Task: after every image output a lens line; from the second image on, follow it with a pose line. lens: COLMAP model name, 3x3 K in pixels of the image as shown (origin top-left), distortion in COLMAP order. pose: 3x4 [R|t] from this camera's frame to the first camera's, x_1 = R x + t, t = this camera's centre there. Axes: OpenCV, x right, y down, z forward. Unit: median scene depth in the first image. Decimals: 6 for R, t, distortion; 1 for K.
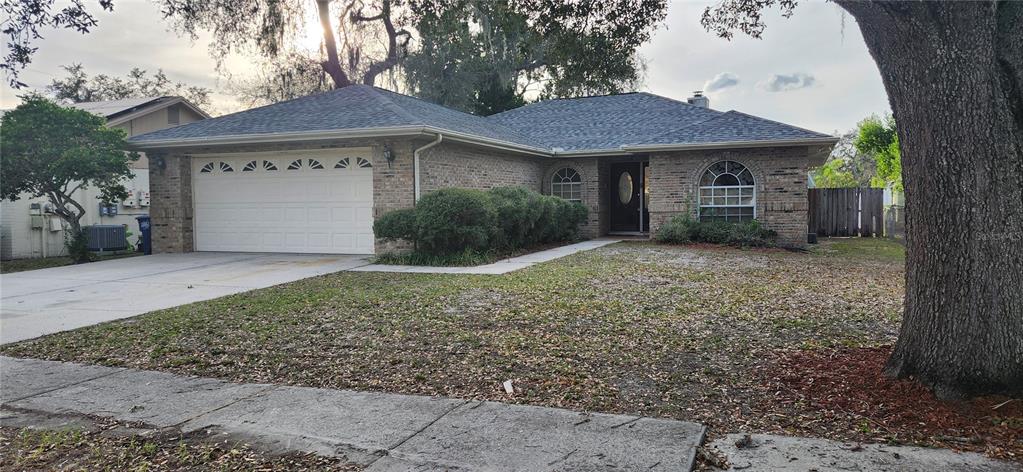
lens RADIAL K [[702.9, 0, 521.2], [0, 702.9, 235.7], [0, 0, 1]] dist [0.131824, -0.184599]
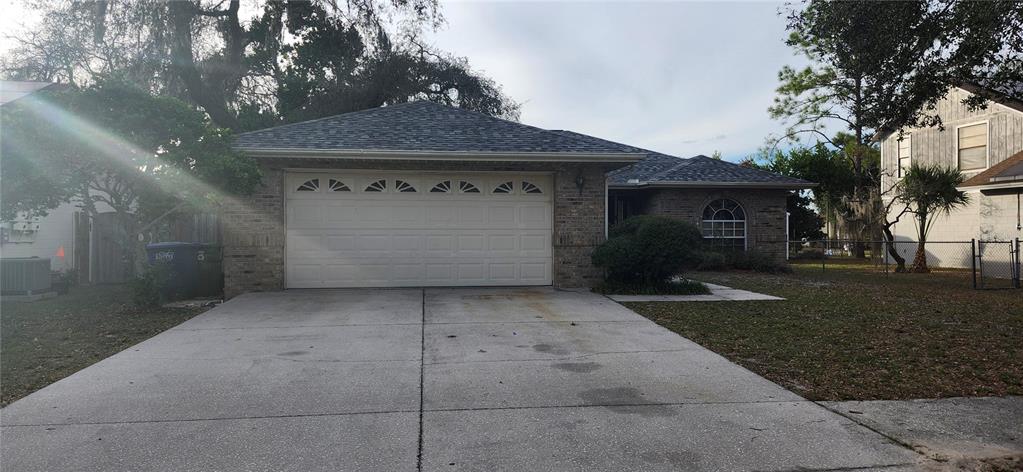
lens RADIAL K [[702.9, 0, 521.2], [0, 702.9, 235.7], [0, 0, 1]] dist [0.131824, -0.184599]
pose [[0.867224, 0.009182, 0.497833, -0.581335], [0.015245, 0.998872, -0.044980, 0.002260], [-0.497685, 0.046597, 0.866106, 0.164462]]
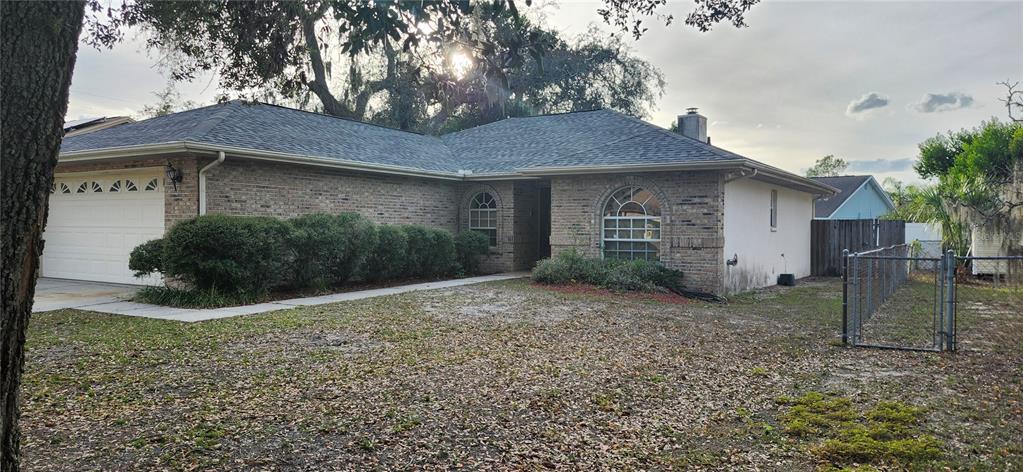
lens RADIAL K [[702.9, 0, 521.2], [0, 702.9, 235.7], [0, 0, 1]] dist [0.131824, -0.184599]
pose [[0.986331, 0.020432, -0.163502, 0.301269], [-0.025622, 0.999231, -0.029697, -0.019135], [0.162770, 0.033480, 0.986096, 0.154660]]
